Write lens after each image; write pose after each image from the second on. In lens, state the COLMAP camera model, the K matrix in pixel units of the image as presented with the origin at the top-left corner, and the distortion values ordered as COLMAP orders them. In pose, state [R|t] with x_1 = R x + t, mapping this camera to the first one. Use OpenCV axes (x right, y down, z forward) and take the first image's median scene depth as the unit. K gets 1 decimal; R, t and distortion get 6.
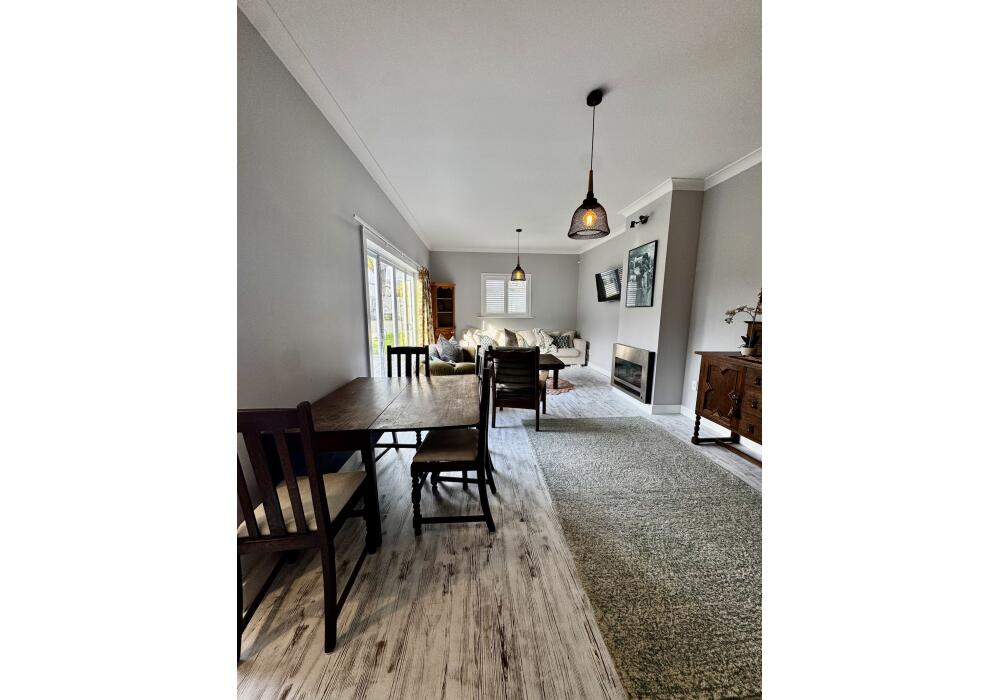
lens RADIAL K [[280.1, 0, 500.0], [0, 280.1, 350.0], [0, 0, 1]] dist [0.000188, -0.000005]
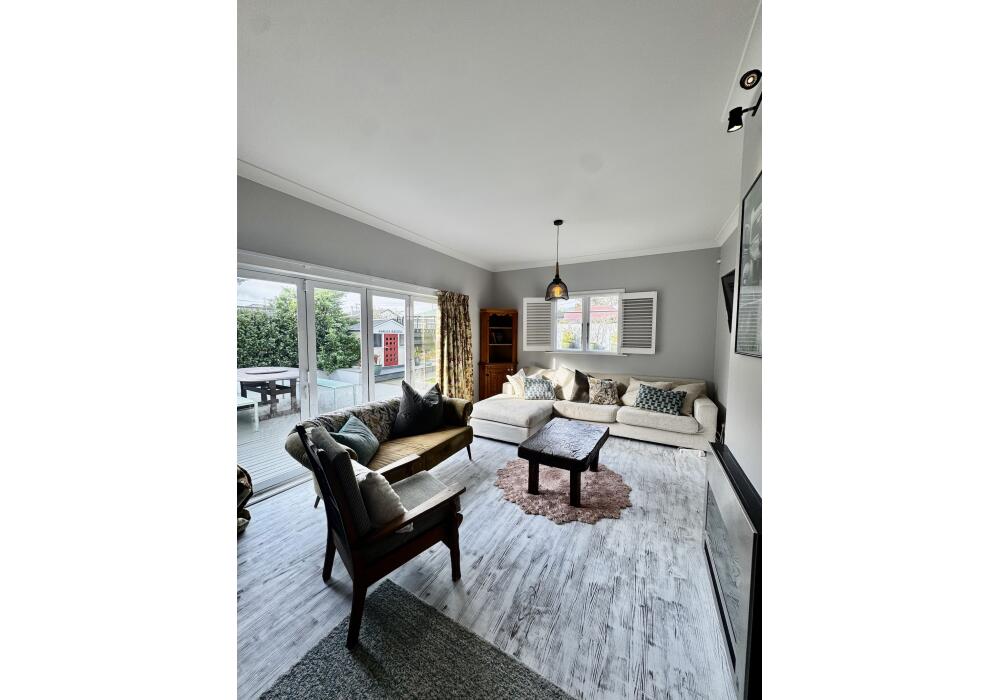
lens RADIAL K [[280.1, 0, 500.0], [0, 280.1, 350.0], [0, 0, 1]] dist [0.000188, -0.000005]
pose [[0.831097, 0.035284, -0.555008, 0.309427], [-0.086067, 0.994122, -0.065680, -0.082489], [0.549428, 0.102354, 0.829248, 0.414916]]
